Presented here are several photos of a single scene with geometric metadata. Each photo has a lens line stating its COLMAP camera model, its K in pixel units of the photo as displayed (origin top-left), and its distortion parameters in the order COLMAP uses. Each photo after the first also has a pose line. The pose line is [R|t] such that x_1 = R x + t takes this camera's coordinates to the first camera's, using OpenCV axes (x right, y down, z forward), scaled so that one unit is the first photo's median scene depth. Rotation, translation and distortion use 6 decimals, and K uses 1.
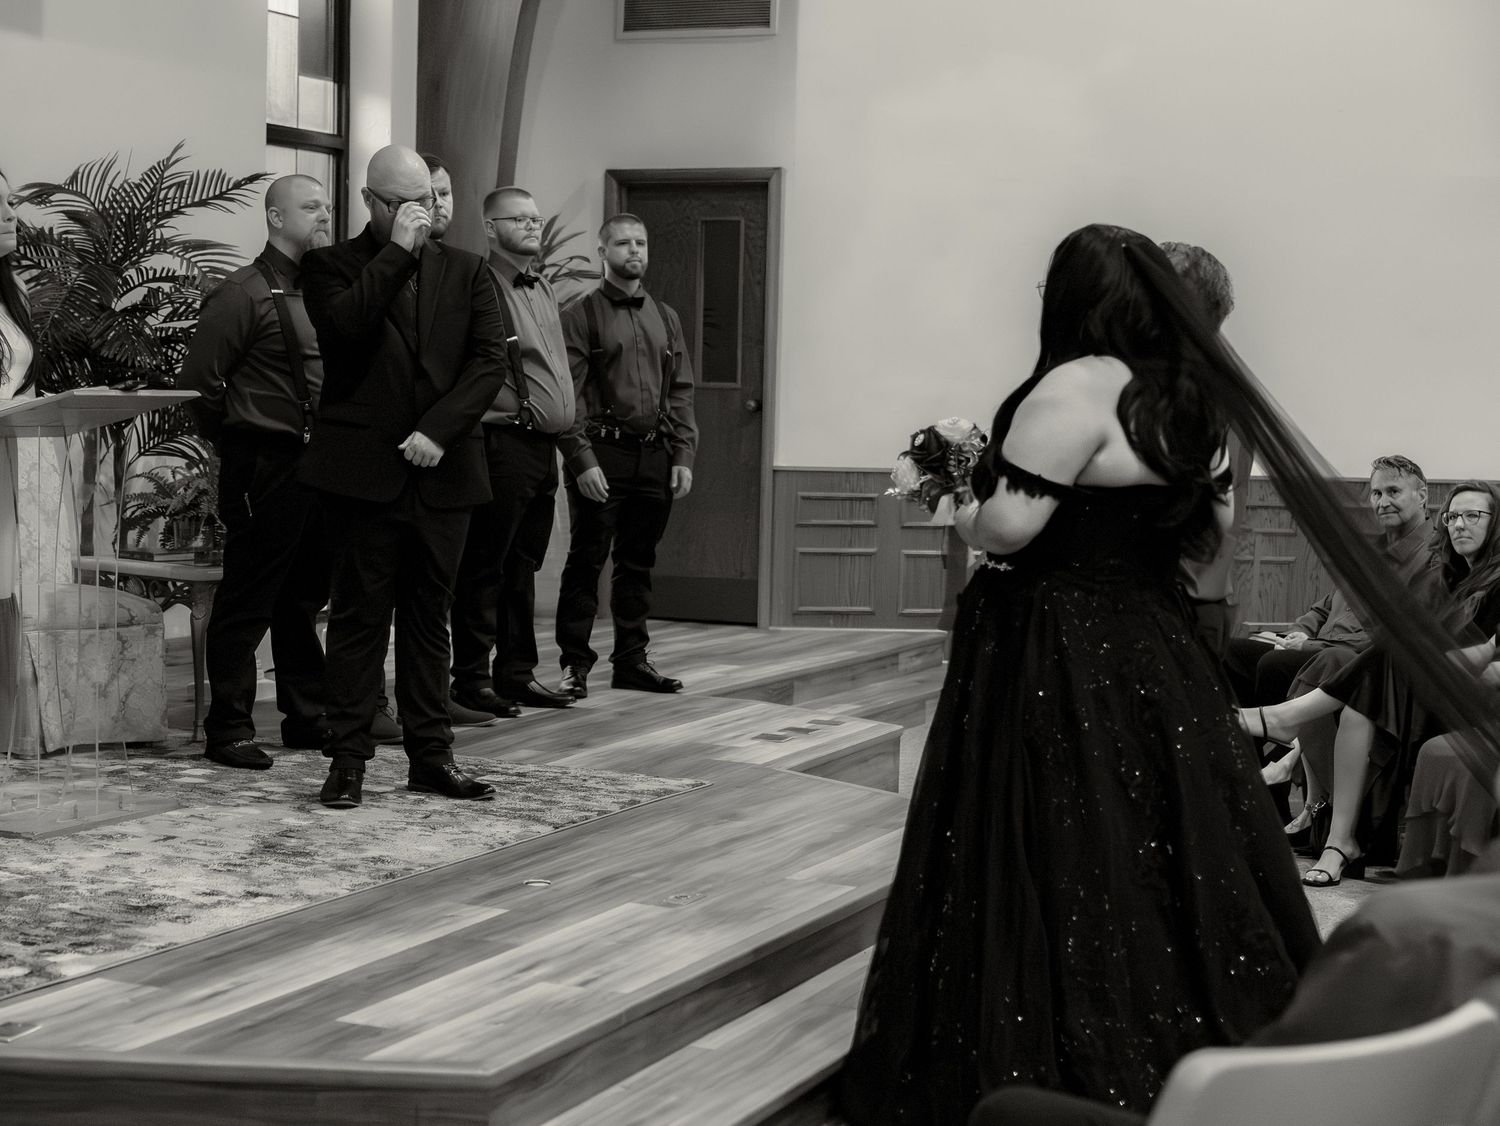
lens RADIAL K [[2702.8, 0, 727.0], [0, 2702.8, 565.2], [0, 0, 1]] dist [0.025626, -0.139507]
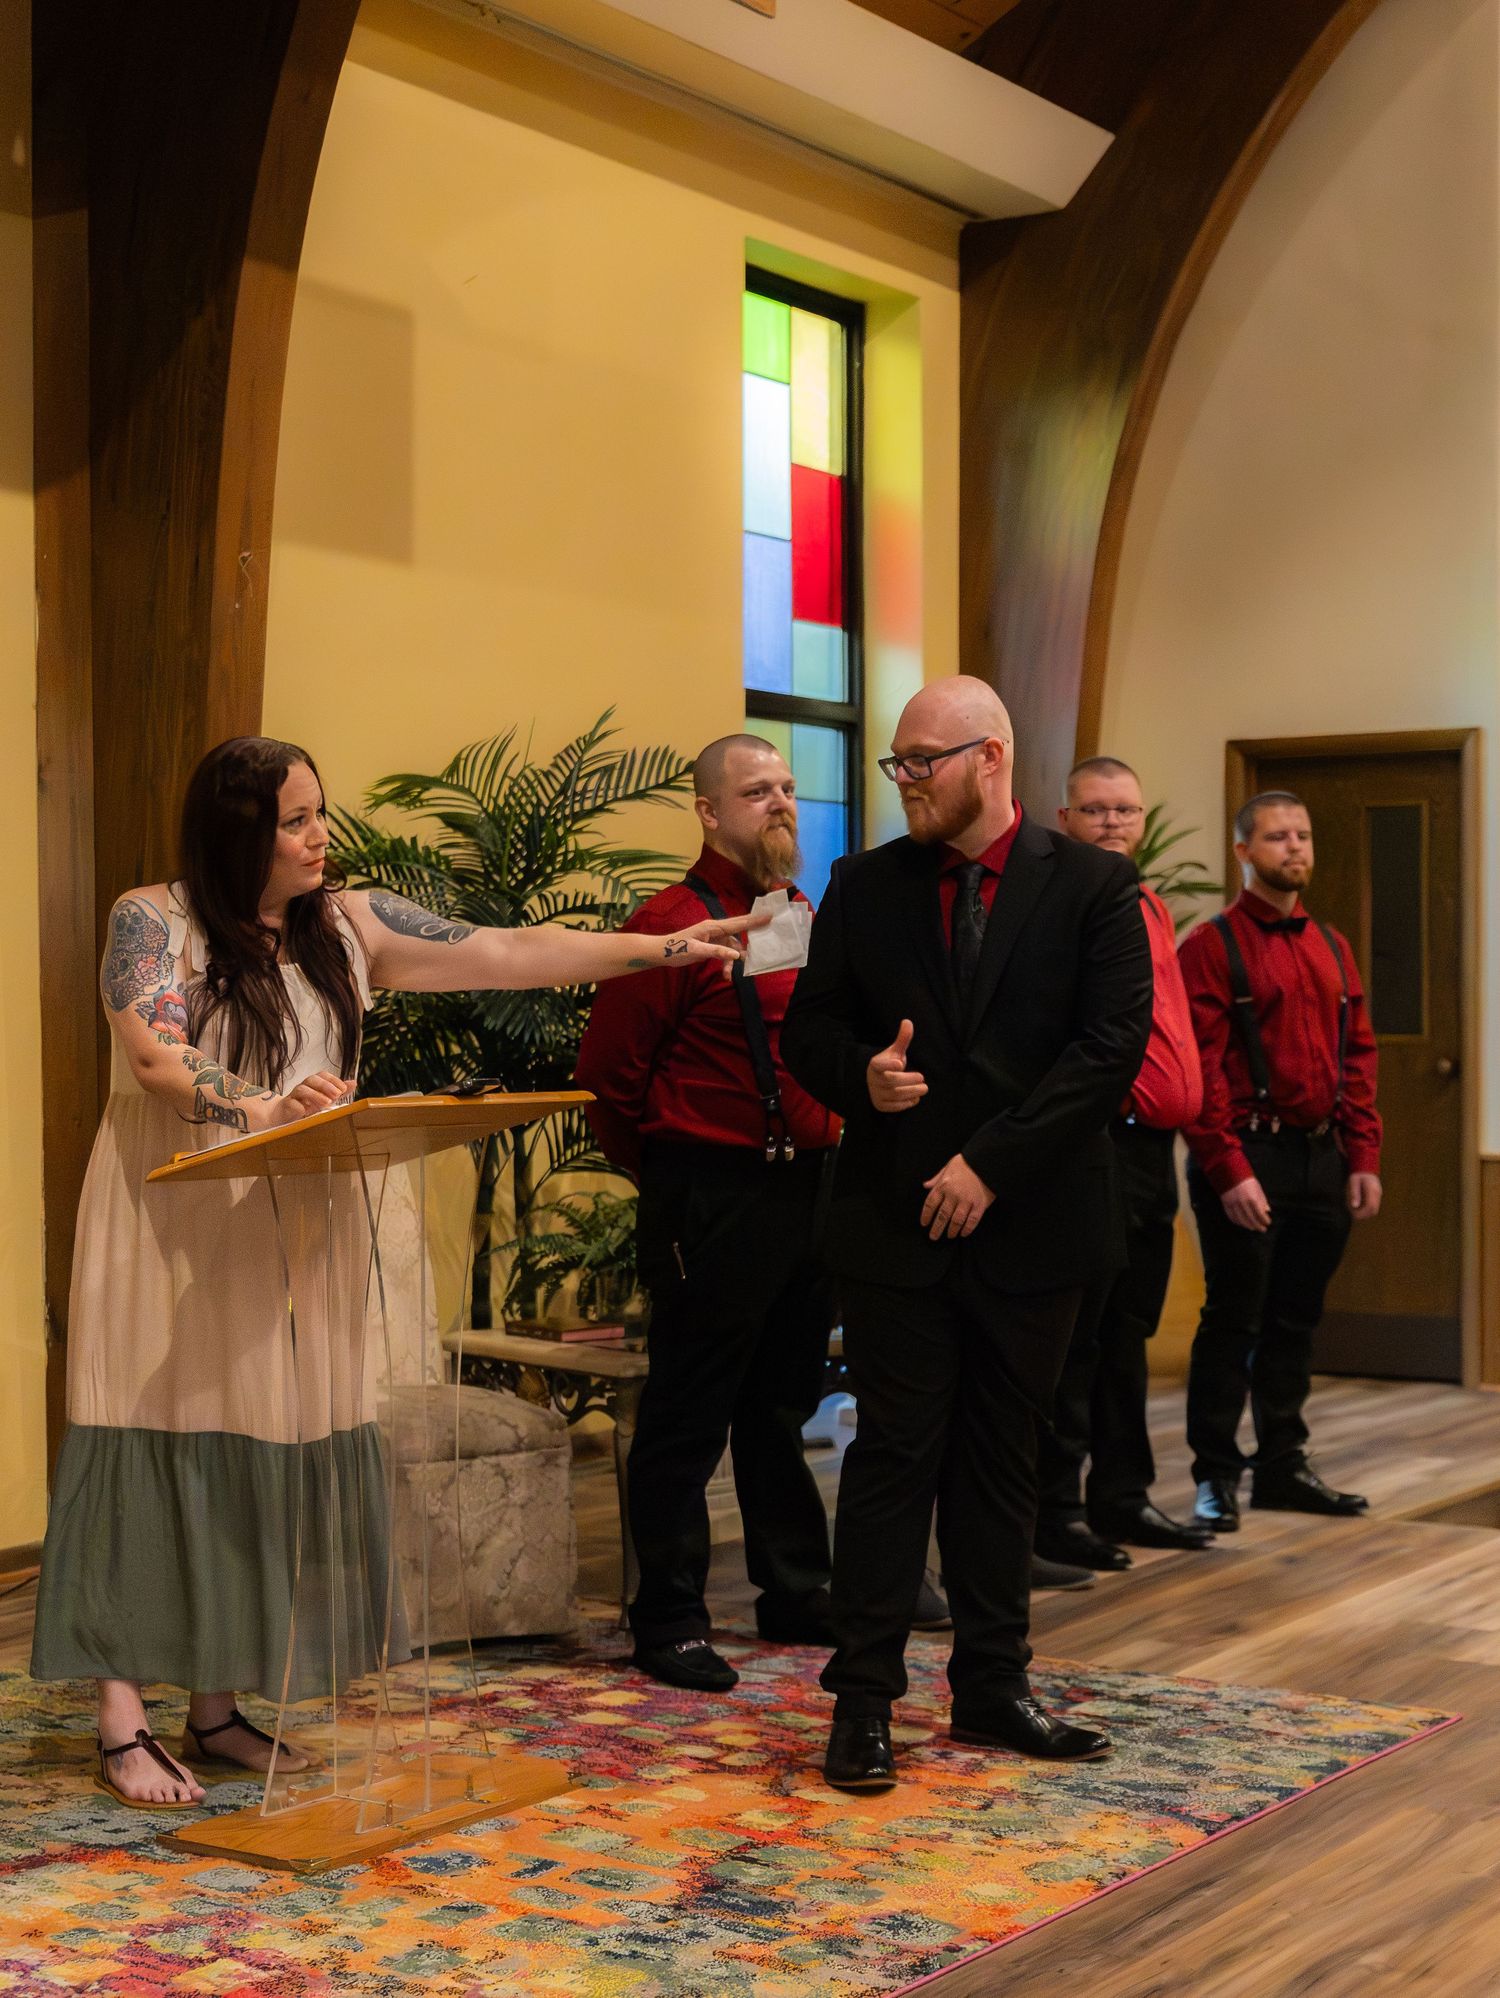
lens RADIAL K [[3195.9, 0, 750.0], [0, 3195.9, 999.0], [0, 0, 1]] dist [0.016657, -0.087143]
pose [[0.982912, -0.025657, -0.182280, -0.024718], [0.011602, 0.996905, -0.077757, -0.022424], [0.183710, 0.074314, 0.980167, 0.241344]]
